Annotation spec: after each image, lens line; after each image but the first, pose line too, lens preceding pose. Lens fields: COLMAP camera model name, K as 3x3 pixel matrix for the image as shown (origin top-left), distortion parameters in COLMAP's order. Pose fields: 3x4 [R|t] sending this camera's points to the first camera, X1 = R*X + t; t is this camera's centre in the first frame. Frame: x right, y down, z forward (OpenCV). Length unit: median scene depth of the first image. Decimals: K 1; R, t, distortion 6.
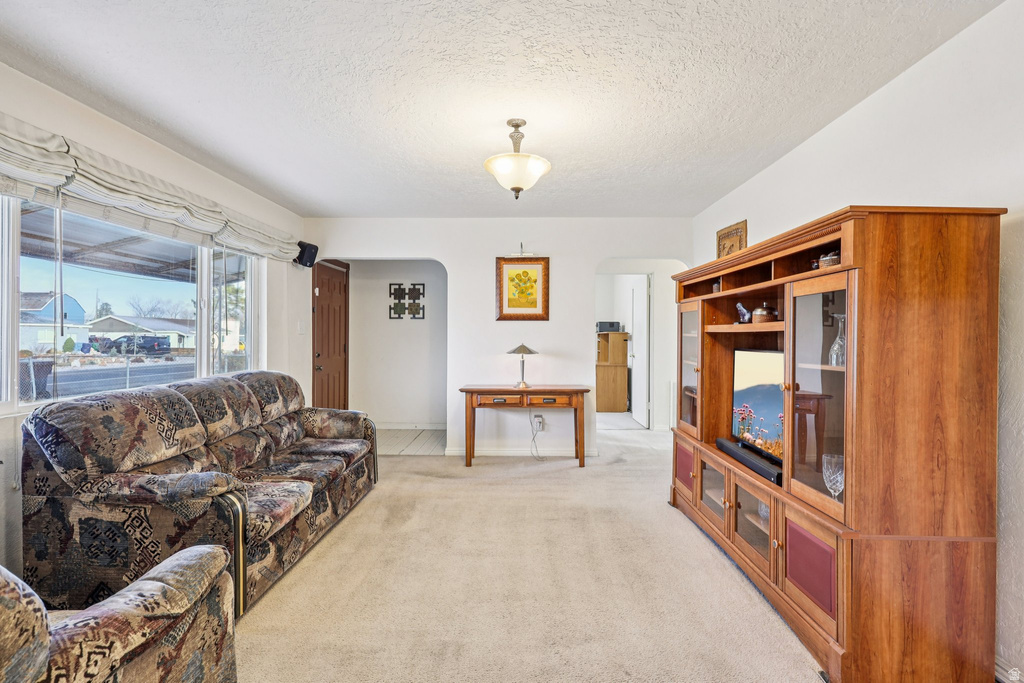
lens RADIAL K [[490.6, 0, 508.2], [0, 490.6, 336.9], [0, 0, 1]] dist [-0.005884, -0.000679]
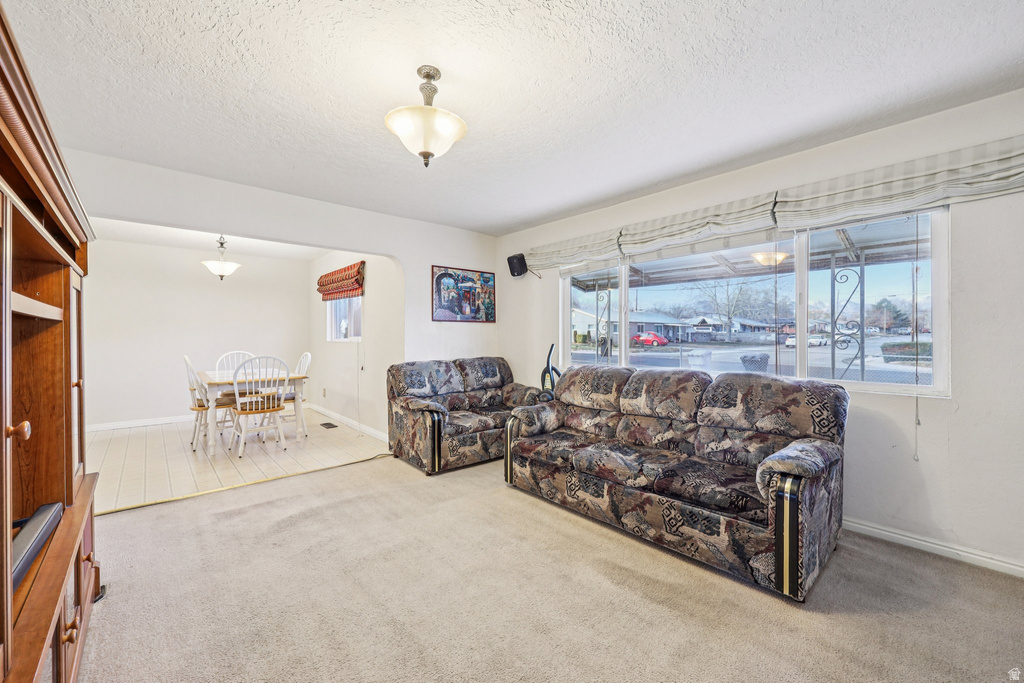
lens RADIAL K [[414.9, 0, 519.1], [0, 414.9, 337.3], [0, 0, 1]] dist [0.009230, 0.000438]
pose [[-0.724086, -0.001498, -0.689708, 0.285481], [-0.004636, 0.999986, 0.002696, 0.004032], [0.689694, 0.005150, -0.724082, 1.175676]]
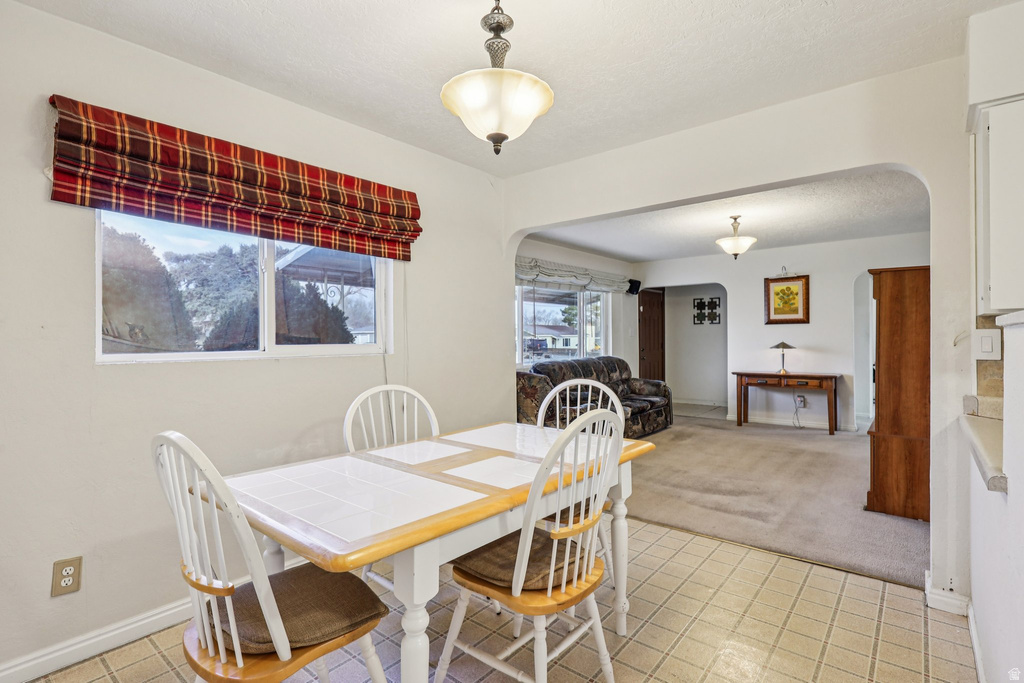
lens RADIAL K [[490.6, 0, 511.7], [0, 490.6, 337.7], [0, 0, 1]] dist [-0.005884, -0.000679]
pose [[0.784521, -0.010387, -0.620015, 0.352368], [0.009390, 0.999944, -0.004871, 0.004423], [0.620031, -0.002001, 0.784575, -0.669414]]
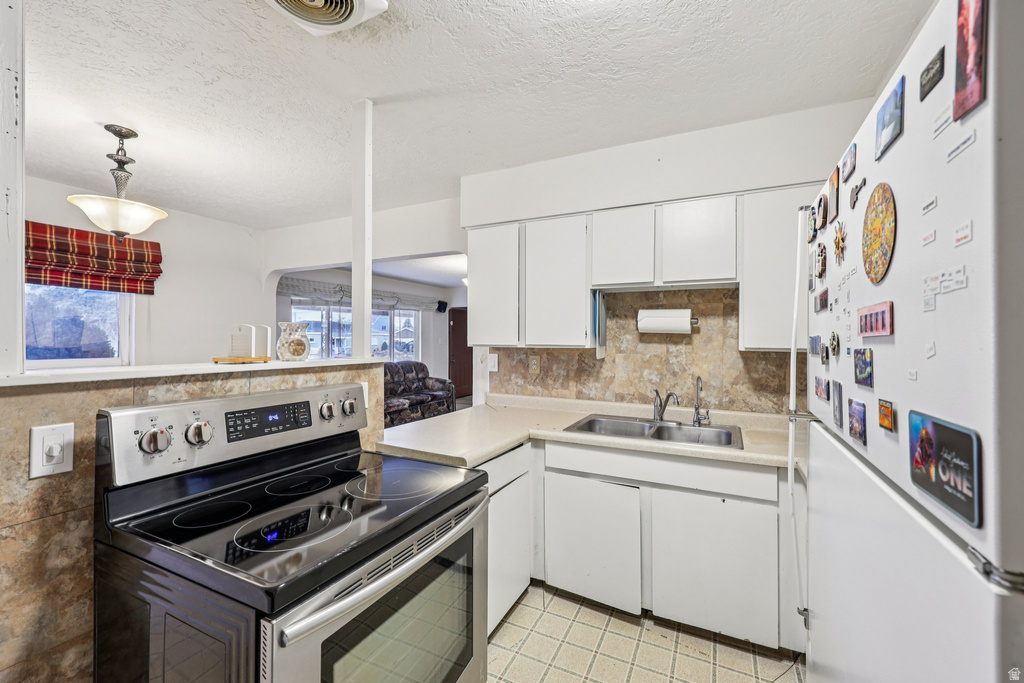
lens RADIAL K [[414.9, 0, 507.9], [0, 414.9, 335.3], [0, 0, 1]] dist [0.009230, 0.000438]
pose [[0.898339, -0.003182, -0.439292, 0.809790], [-0.003118, 0.999902, -0.013617, -0.027579], [0.439293, 0.013602, 0.898241, -0.618118]]
